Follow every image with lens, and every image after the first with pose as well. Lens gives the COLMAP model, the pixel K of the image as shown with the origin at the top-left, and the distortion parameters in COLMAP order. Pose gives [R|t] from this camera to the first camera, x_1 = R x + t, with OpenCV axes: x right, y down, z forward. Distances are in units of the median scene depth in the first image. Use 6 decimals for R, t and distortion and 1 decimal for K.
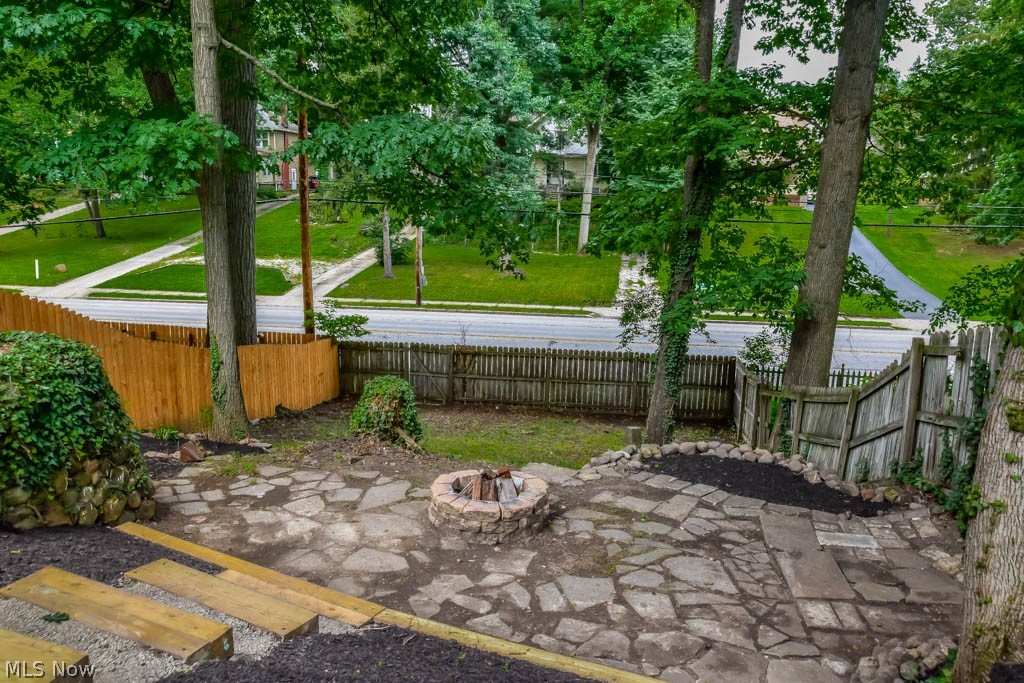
lens RADIAL K [[770.9, 0, 512.0], [0, 770.9, 341.5], [0, 0, 1]] dist [-0.053686, -0.002788]
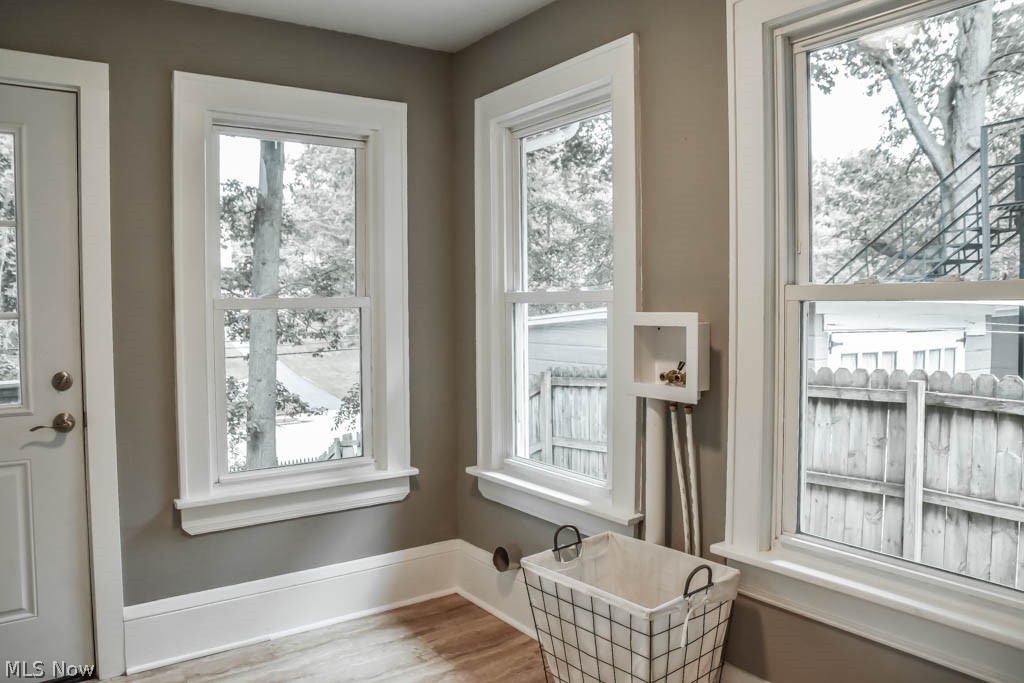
lens RADIAL K [[770.9, 0, 512.0], [0, 770.9, 341.5], [0, 0, 1]] dist [-0.053686, -0.002788]
pose [[0.719043, -0.081889, 0.690124, -0.233940], [0.168335, 0.983985, -0.058631, -0.027806], [-0.674270, 0.158330, 0.721312, -0.370323]]
